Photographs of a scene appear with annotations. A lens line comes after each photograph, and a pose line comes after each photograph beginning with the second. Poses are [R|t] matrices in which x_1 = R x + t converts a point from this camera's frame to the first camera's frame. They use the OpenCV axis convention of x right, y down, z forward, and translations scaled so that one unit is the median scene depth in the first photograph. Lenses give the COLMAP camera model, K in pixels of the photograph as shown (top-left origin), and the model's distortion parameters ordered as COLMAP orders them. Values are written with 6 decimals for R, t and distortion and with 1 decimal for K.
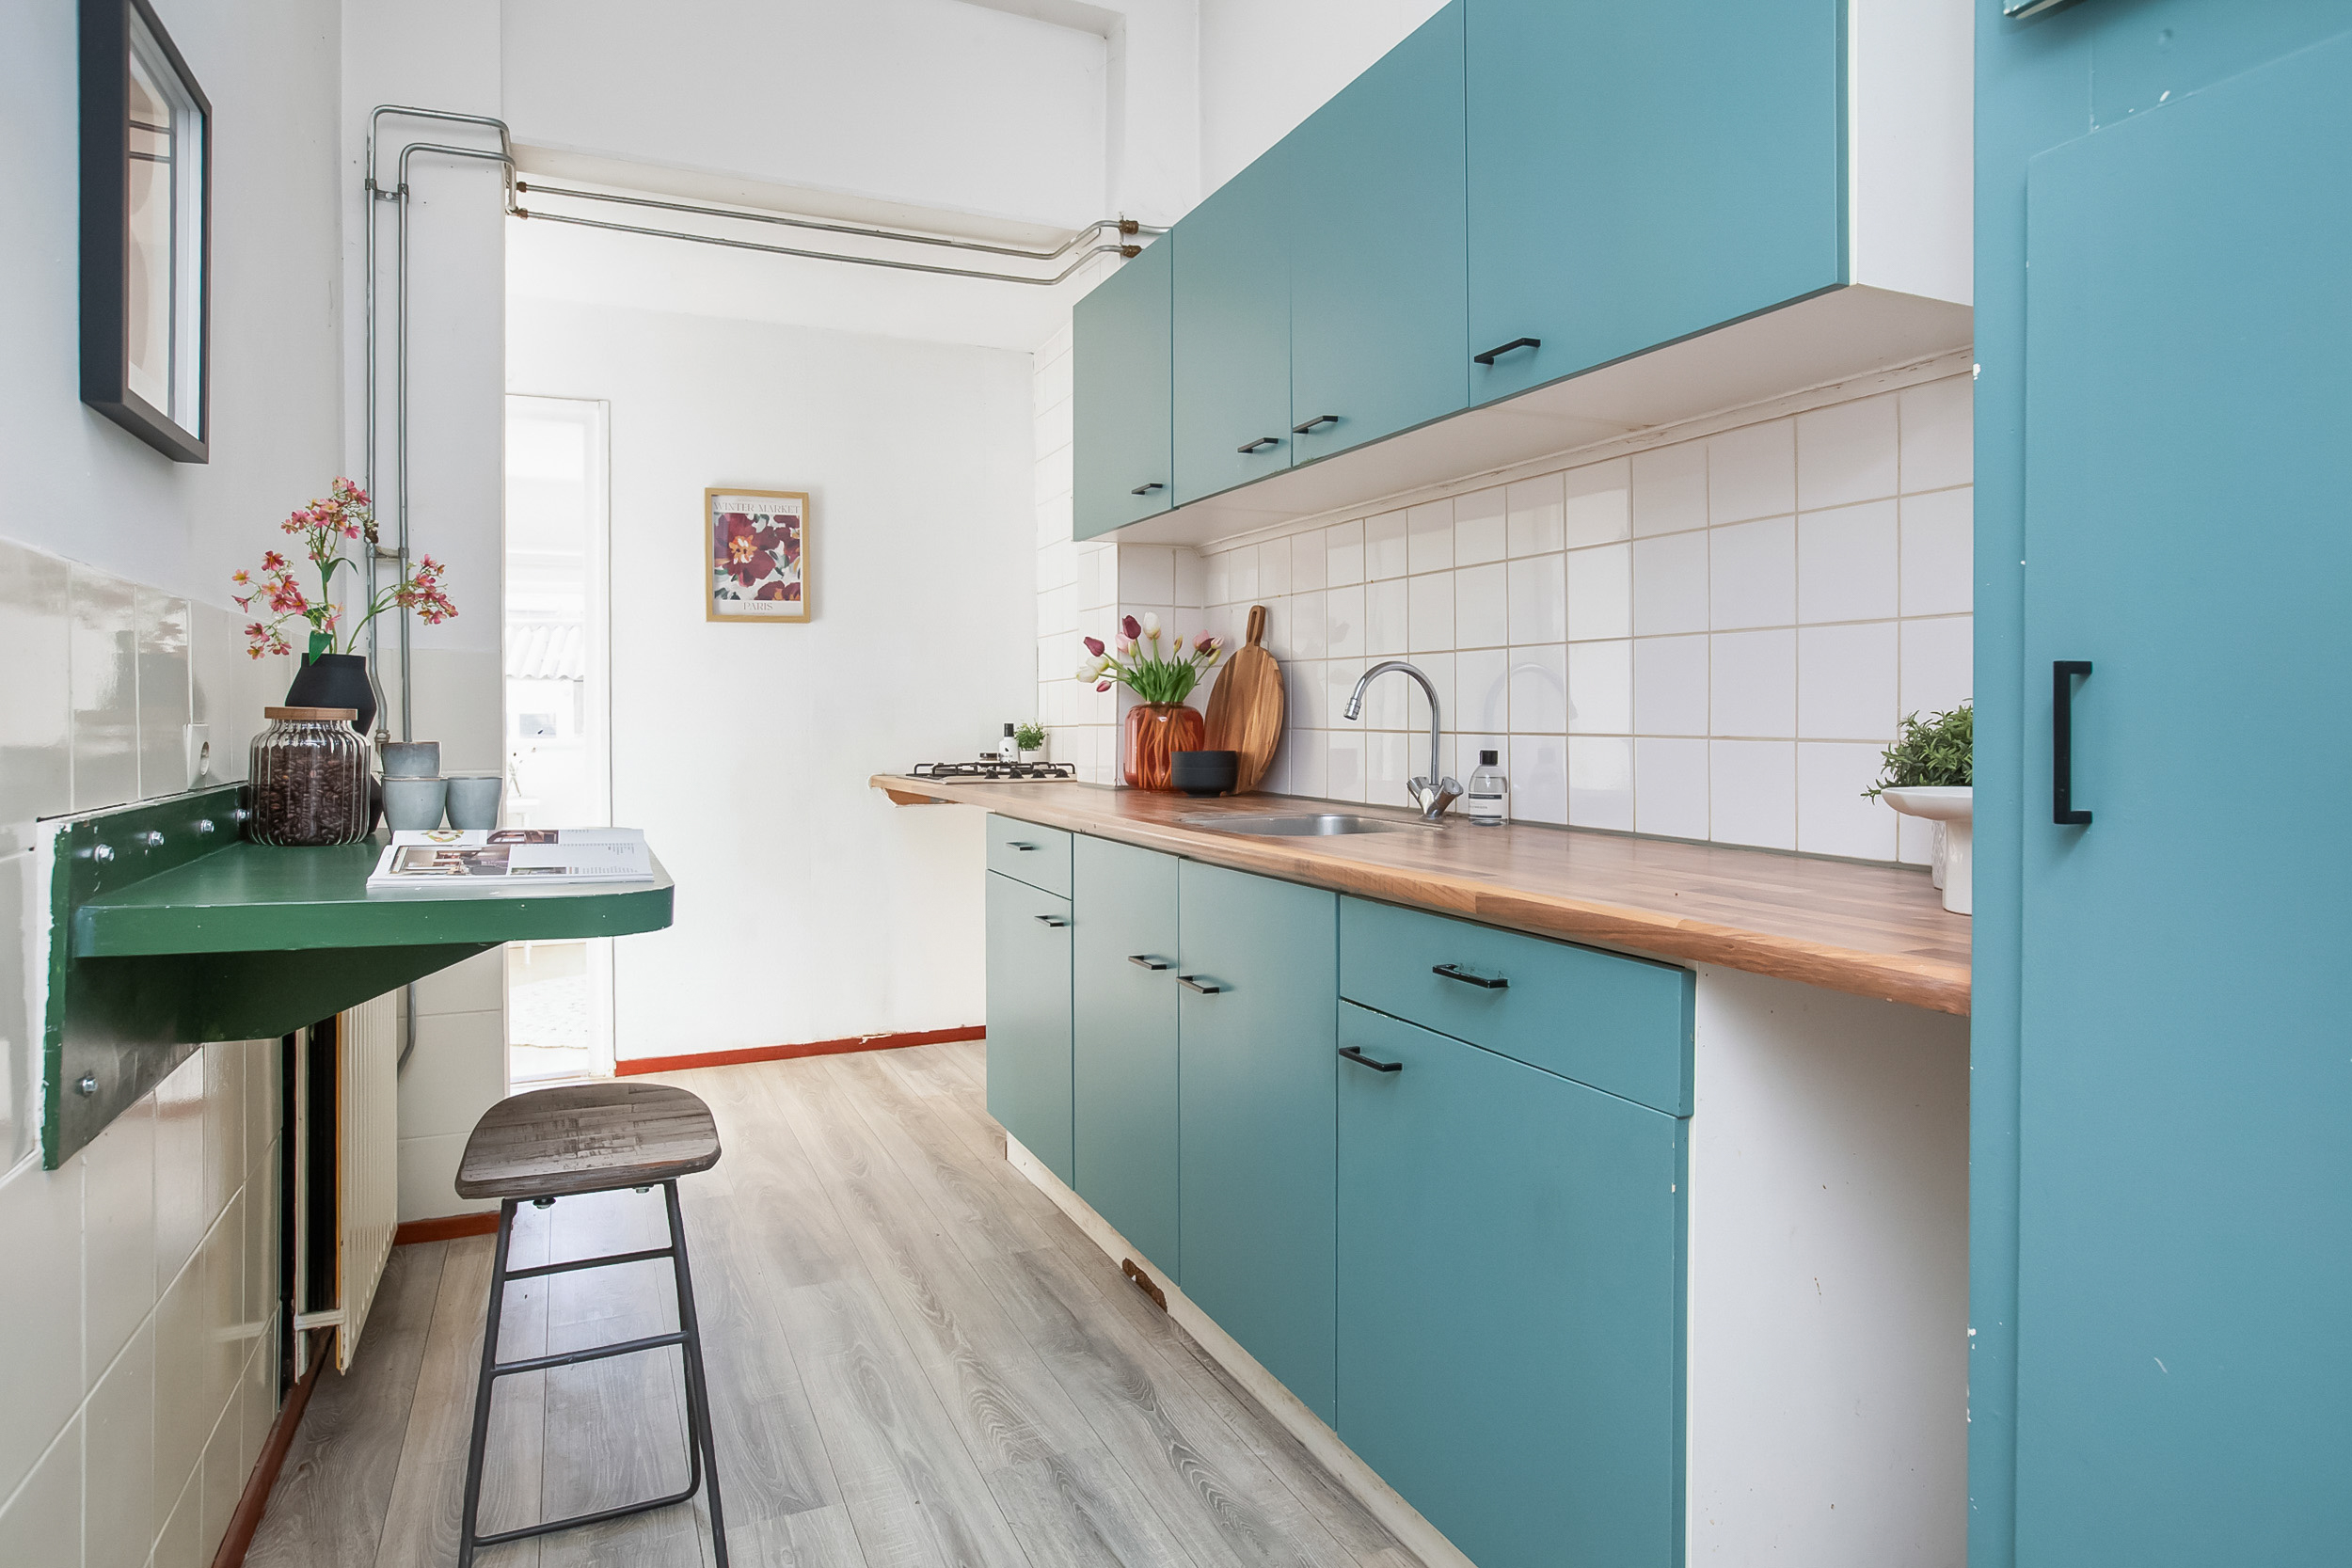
lens RADIAL K [[1428.2, 0, 1229.1], [0, 1428.2, 719.6], [0, 0, 1]] dist [-0.046785, 0.038147]
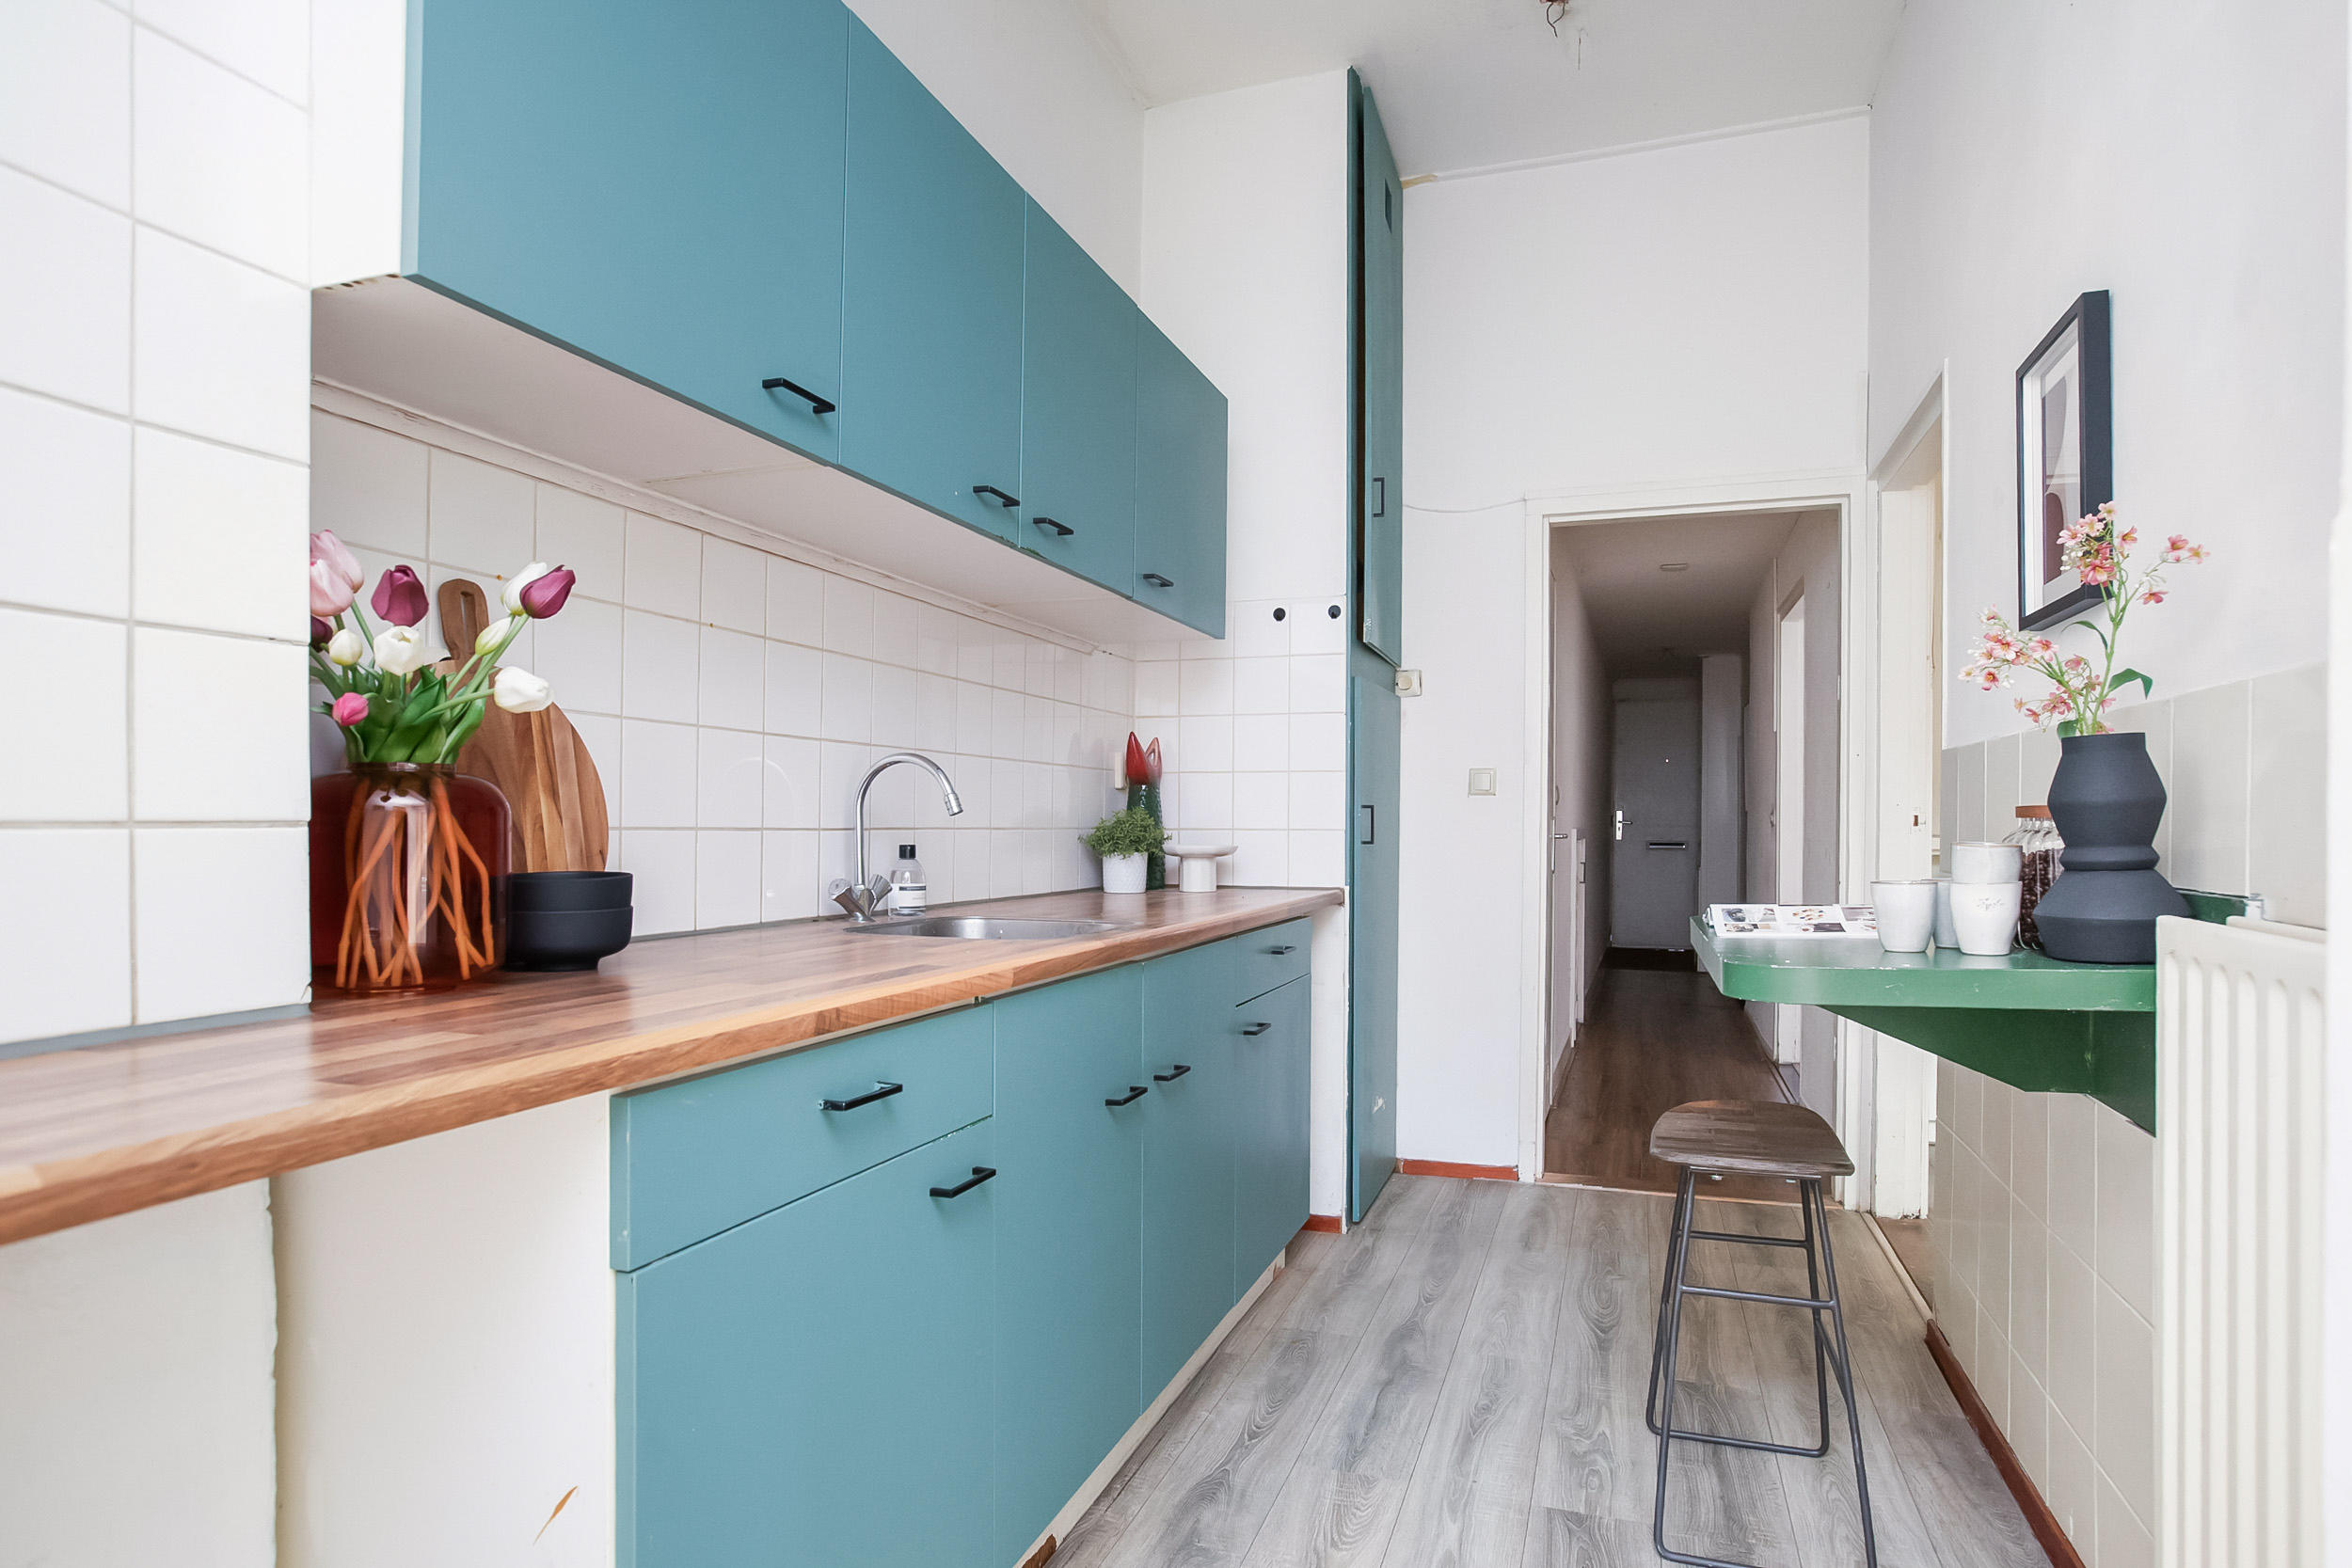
lens RADIAL K [[1224.1, 0, 1196.6], [0, 1224.1, 834.8], [0, 0, 1]] dist [-0.014816, 0.001707]
pose [[-0.711468, -0.008526, 0.702667, -0.683255], [-0.005075, 0.999963, 0.006994, 0.007751], [-0.702700, 0.001410, -0.711484, 1.682201]]
